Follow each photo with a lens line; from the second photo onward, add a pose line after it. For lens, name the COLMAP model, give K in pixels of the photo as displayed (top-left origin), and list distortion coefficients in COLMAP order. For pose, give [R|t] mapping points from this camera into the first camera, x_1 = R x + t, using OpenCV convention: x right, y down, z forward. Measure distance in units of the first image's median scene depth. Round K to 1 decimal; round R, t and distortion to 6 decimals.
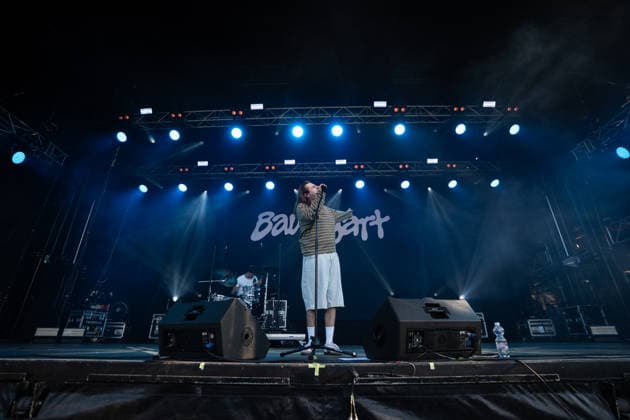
lens RADIAL K [[310.1, 0, 314.1], [0, 310.1, 210.2], [0, 0, 1]] dist [-0.034171, 0.011337]
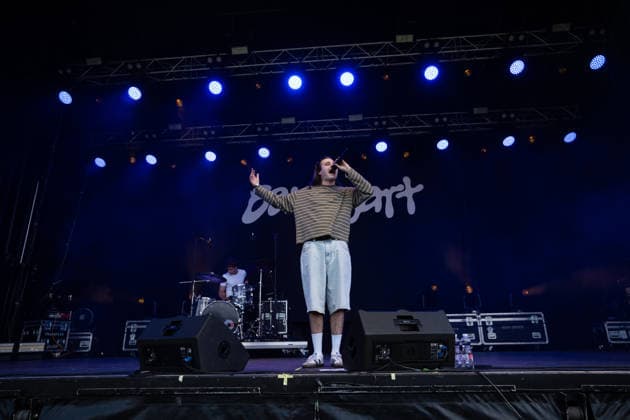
lens RADIAL K [[446.0, 0, 318.0], [0, 446.0, 207.0], [0, 0, 1]] dist [0.041050, -0.004651]
pose [[0.998173, -0.029046, -0.052984, 0.067462], [0.034222, 0.994444, 0.099546, -0.072604], [0.049799, -0.101177, 0.993621, -0.152397]]
